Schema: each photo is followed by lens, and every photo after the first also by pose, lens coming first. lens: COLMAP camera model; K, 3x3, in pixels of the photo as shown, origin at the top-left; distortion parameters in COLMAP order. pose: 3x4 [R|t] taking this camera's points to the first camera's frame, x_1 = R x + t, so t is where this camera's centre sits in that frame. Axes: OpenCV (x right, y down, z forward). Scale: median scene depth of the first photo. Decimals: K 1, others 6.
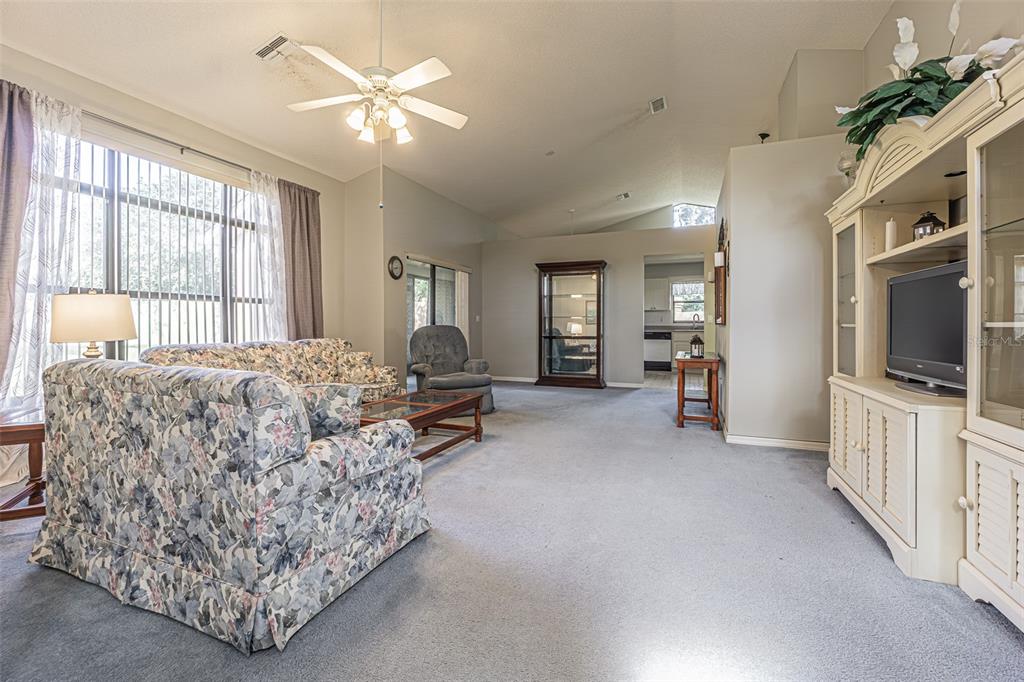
lens RADIAL K [[439.4, 0, 508.0], [0, 439.4, 321.4], [0, 0, 1]] dist [-0.003353, -0.000722]
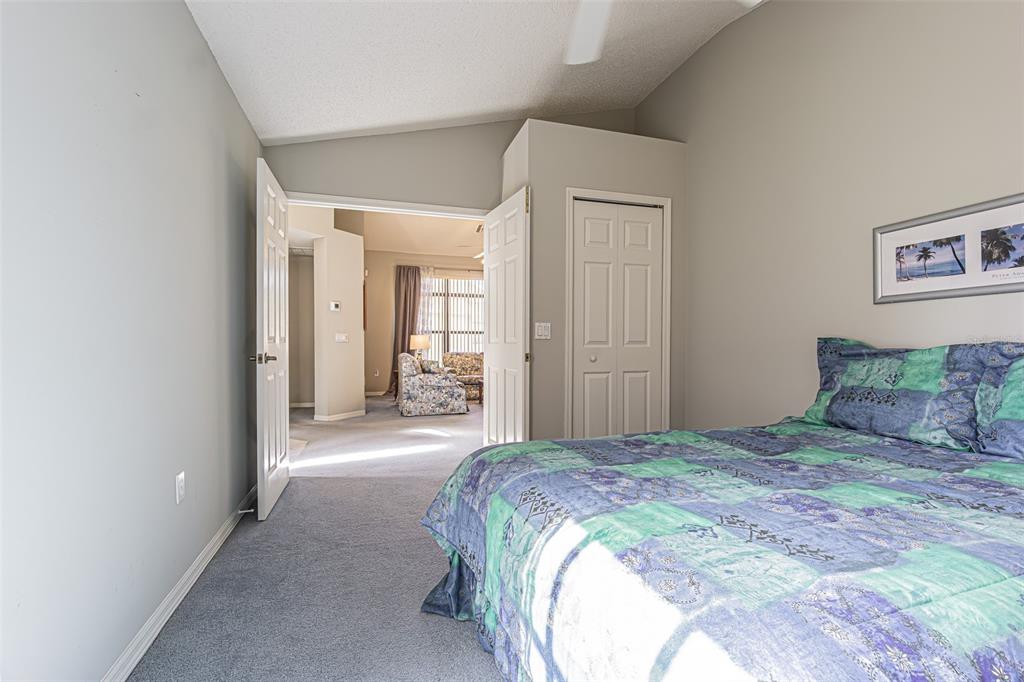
lens RADIAL K [[449.7, 0, 514.8], [0, 449.7, 336.8], [0, 0, 1]] dist [-0.001282, -0.000034]
pose [[0.648076, -0.014294, -0.761442, 2.711206], [0.006132, 0.999889, -0.013550, 0.002384], [0.761551, 0.004112, 0.648092, -0.827902]]
